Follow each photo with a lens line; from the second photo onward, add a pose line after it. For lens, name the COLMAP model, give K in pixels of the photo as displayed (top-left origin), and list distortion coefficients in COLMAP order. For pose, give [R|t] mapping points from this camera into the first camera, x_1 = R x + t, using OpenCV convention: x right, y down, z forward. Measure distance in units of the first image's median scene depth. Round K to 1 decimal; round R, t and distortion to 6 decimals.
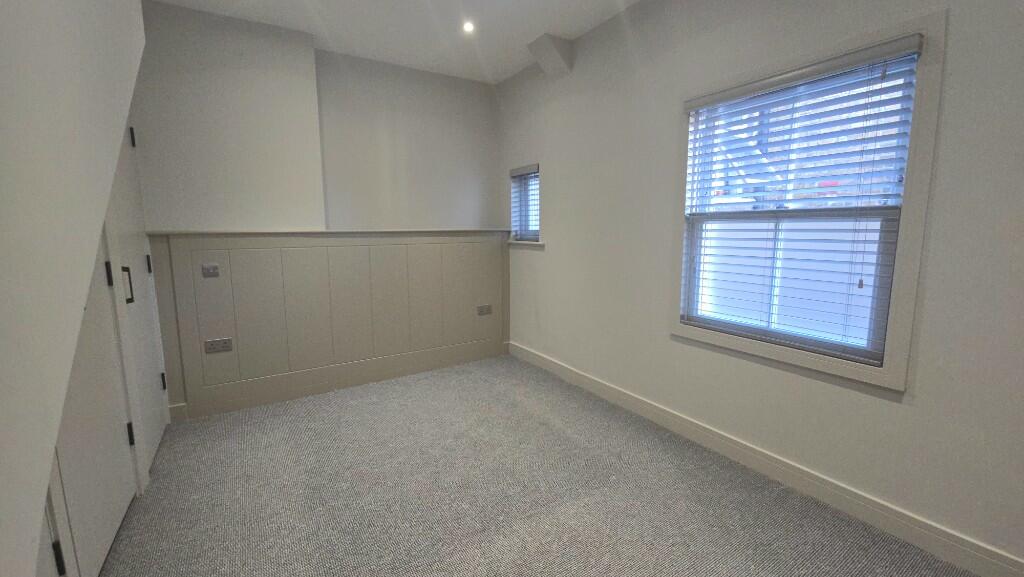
lens RADIAL K [[418.0, 0, 508.7], [0, 418.0, 283.1], [0, 0, 1]] dist [0.002178, 0.000222]
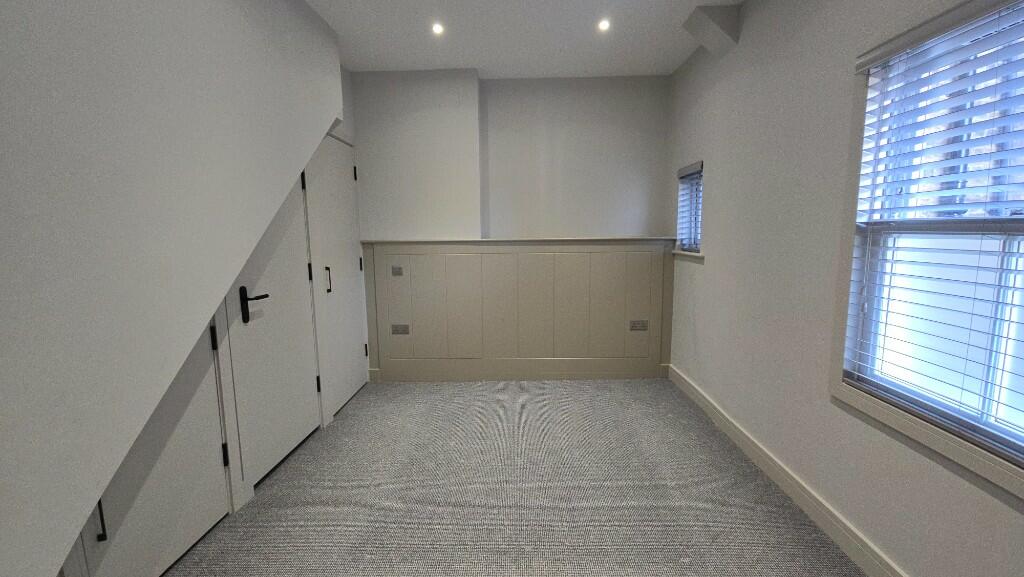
lens RADIAL K [[413.1, 0, 512.0], [0, 413.1, 288.5], [0, 0, 1]] dist [-0.000325, 0.000109]
pose [[0.834858, 0.072734, -0.545639, 0.251138], [-0.066375, 0.997301, 0.031384, -0.033850], [0.546449, 0.010016, 0.837432, 0.111496]]
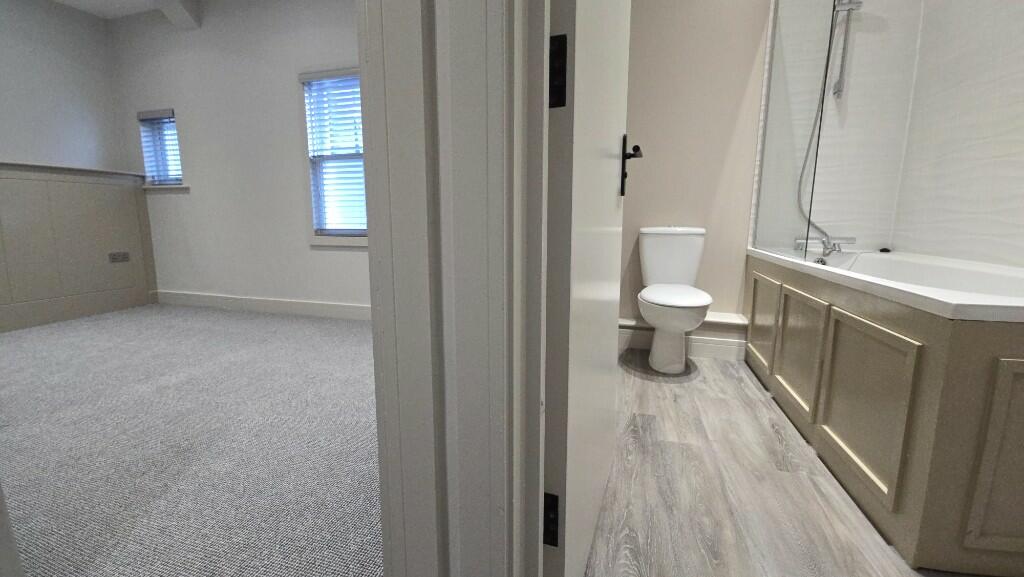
lens RADIAL K [[413.1, 0, 512.0], [0, 413.1, 288.5], [0, 0, 1]] dist [-0.000325, 0.000109]
pose [[0.744654, -0.091245, 0.661184, -0.024949], [0.081763, 0.995621, 0.045313, 0.210634], [-0.662424, 0.020318, 0.748854, -0.376071]]
